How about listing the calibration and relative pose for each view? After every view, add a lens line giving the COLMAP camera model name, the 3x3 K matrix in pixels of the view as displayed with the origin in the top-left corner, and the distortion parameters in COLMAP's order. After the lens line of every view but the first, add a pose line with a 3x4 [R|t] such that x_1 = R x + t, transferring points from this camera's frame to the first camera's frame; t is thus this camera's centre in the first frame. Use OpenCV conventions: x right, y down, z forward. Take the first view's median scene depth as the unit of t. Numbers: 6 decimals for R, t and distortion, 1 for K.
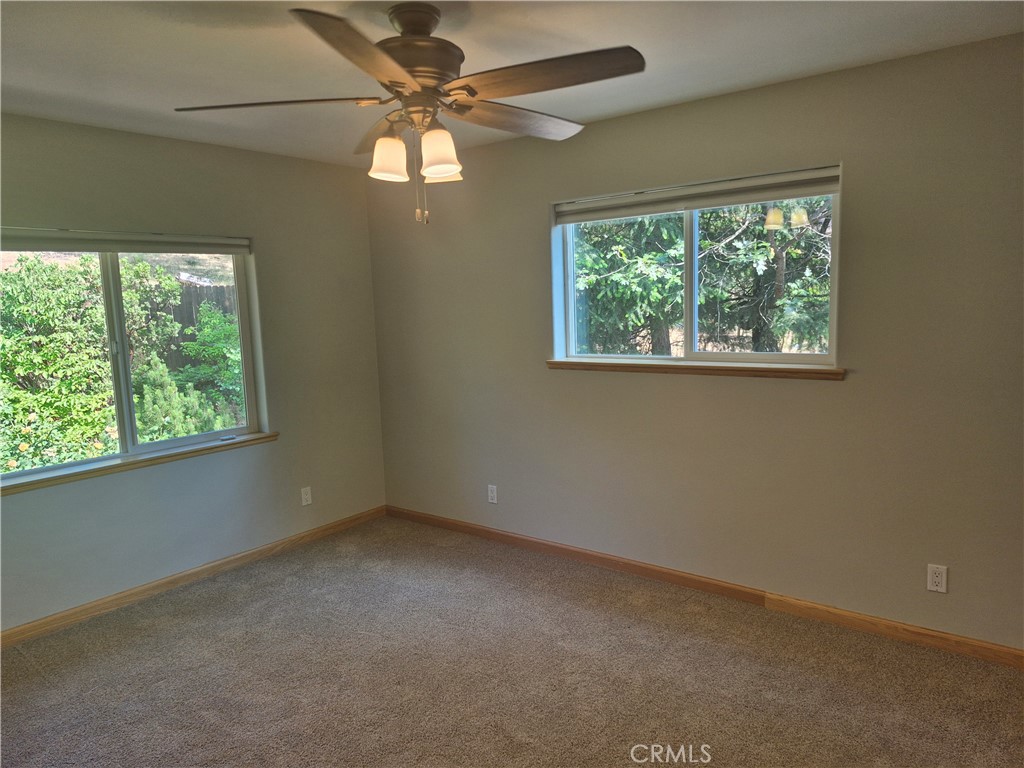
lens RADIAL K [[705.5, 0, 509.8], [0, 705.5, 388.9], [0, 0, 1]] dist [0.001151, -0.009172]
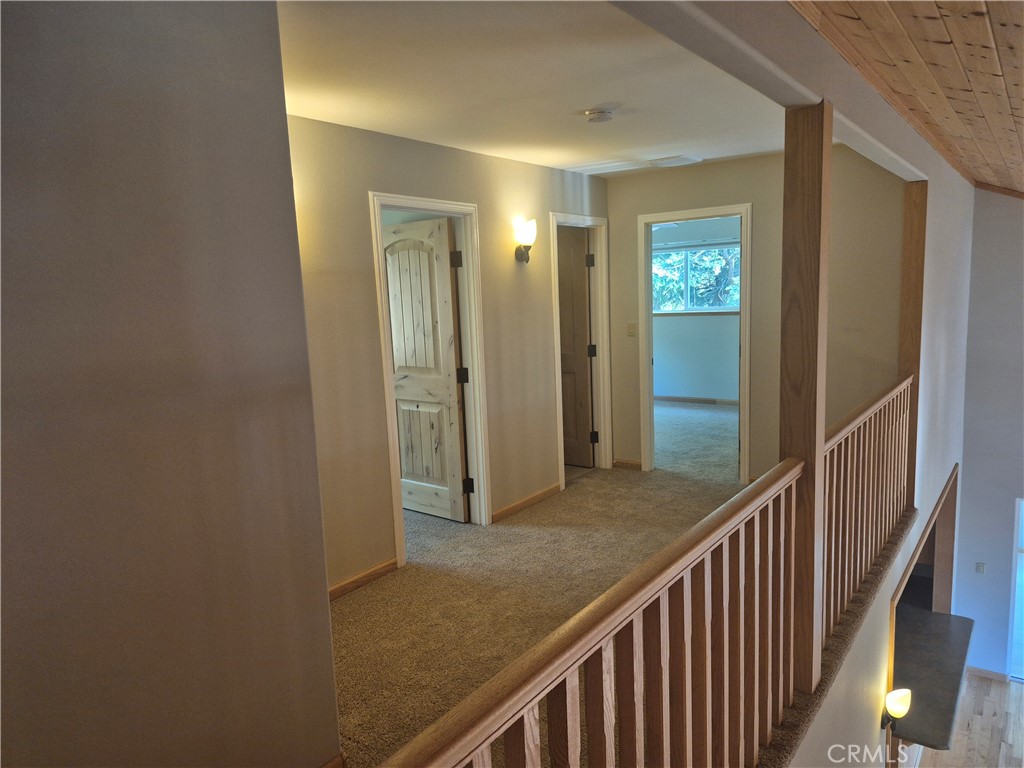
lens RADIAL K [[705.5, 0, 520.0], [0, 705.5, 386.8], [0, 0, 1]] dist [0.001151, -0.009172]
pose [[0.998336, -0.022527, 0.053075, -0.263003], [0.022245, 0.999735, 0.005893, 0.110550], [-0.053193, -0.004702, 0.998573, -0.807495]]
